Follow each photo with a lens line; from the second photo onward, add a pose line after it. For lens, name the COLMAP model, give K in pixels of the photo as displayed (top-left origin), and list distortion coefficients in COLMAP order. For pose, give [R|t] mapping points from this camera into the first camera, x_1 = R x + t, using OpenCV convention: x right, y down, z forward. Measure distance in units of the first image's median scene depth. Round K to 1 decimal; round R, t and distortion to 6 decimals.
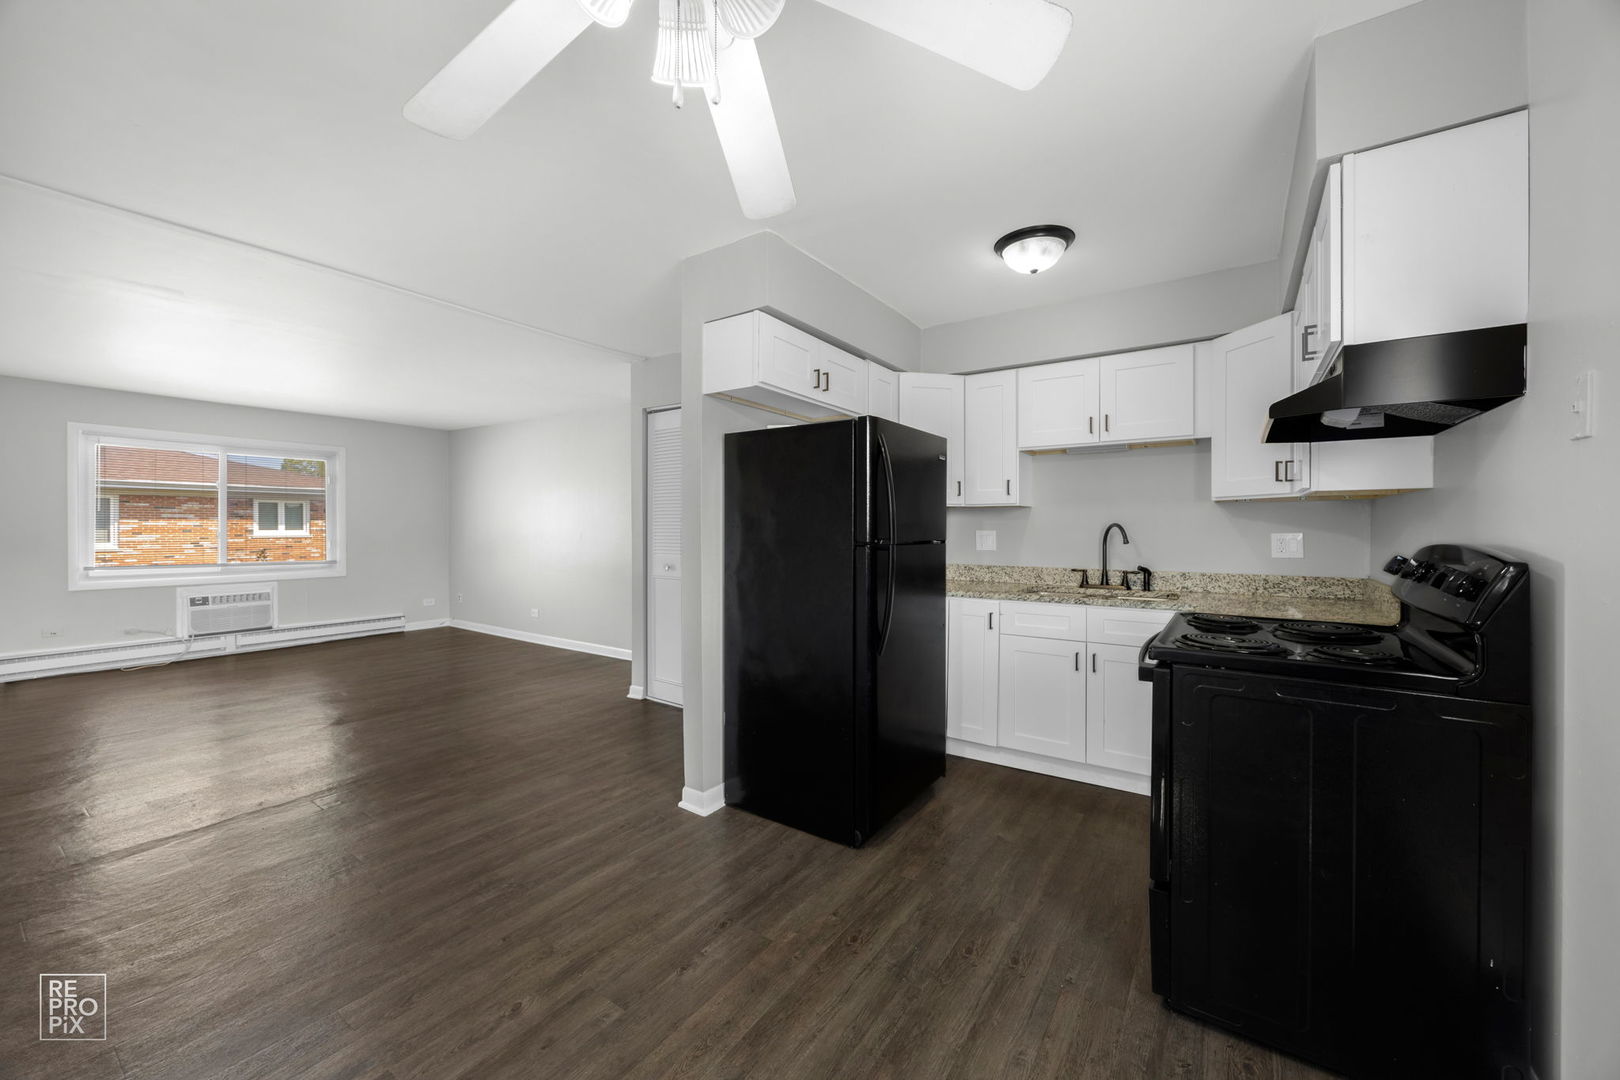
lens RADIAL K [[618.2, 0, 808.1], [0, 618.2, 527.2], [0, 0, 1]] dist [-0.002857, 0.000504]
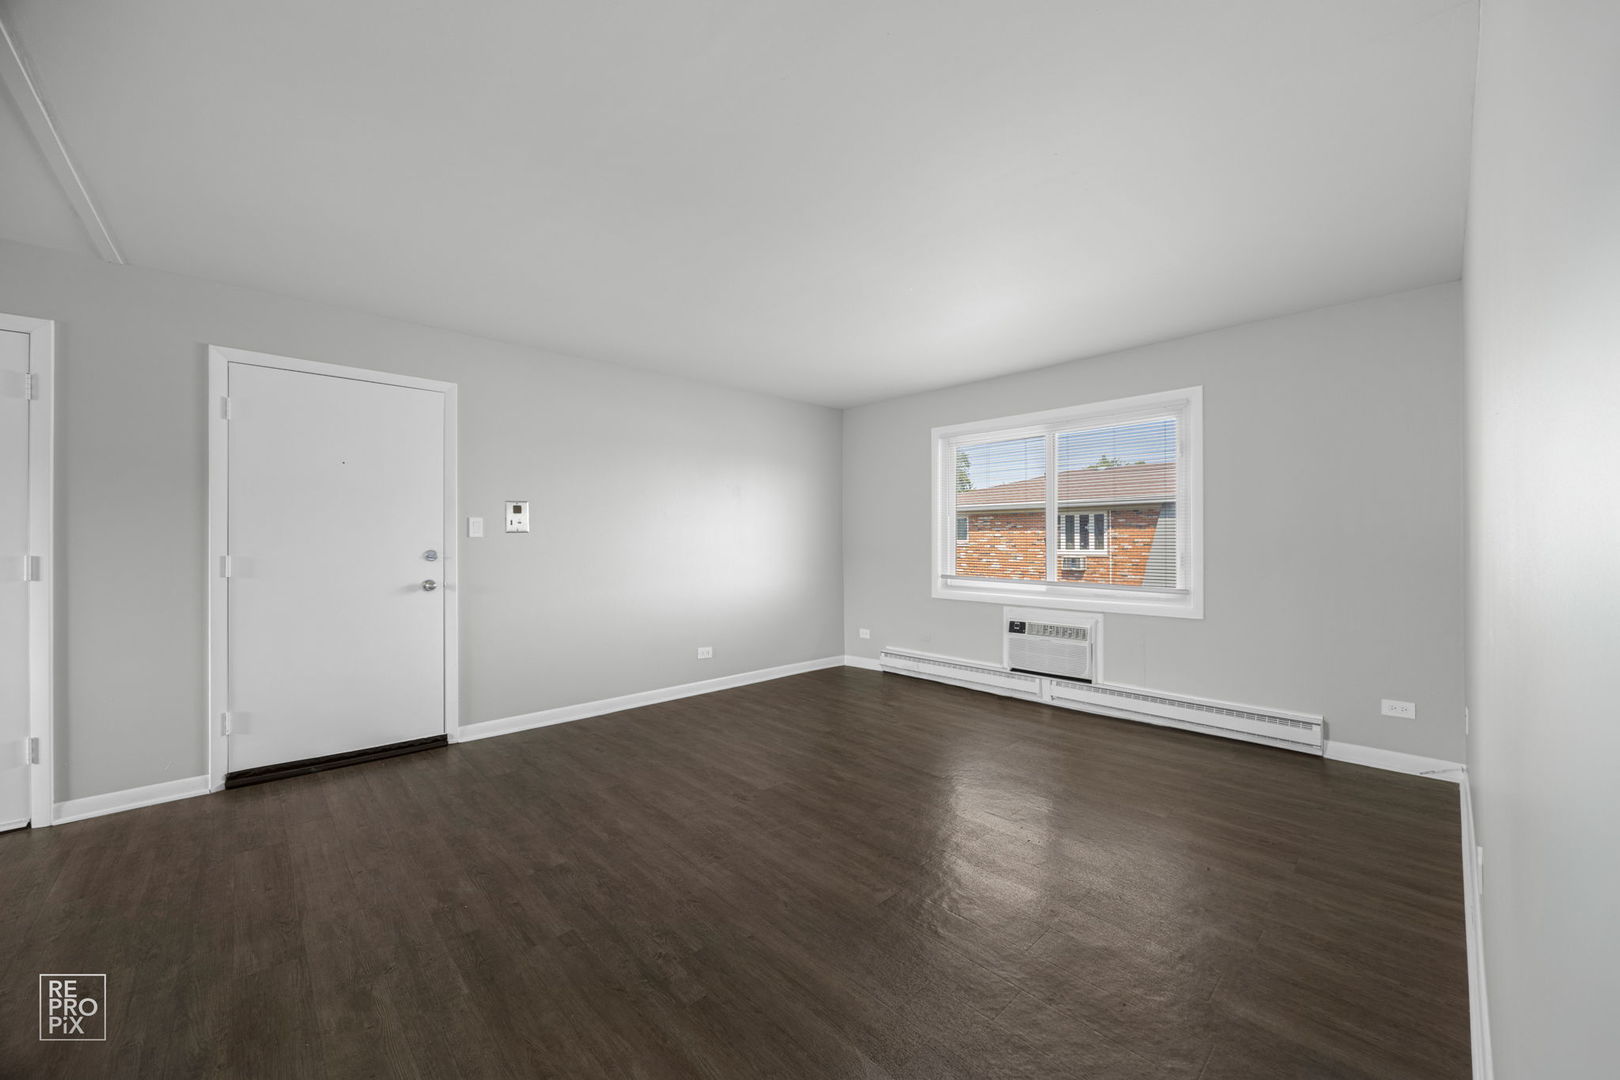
lens RADIAL K [[618.2, 0, 821.1], [0, 618.2, 537.1], [0, 0, 1]] dist [-0.002857, 0.000504]
pose [[-0.207239, -0.000723, -0.978290, -0.151588], [0.004507, 0.999988, -0.001694, 0.005275], [0.978280, -0.004760, -0.207234, 0.854194]]
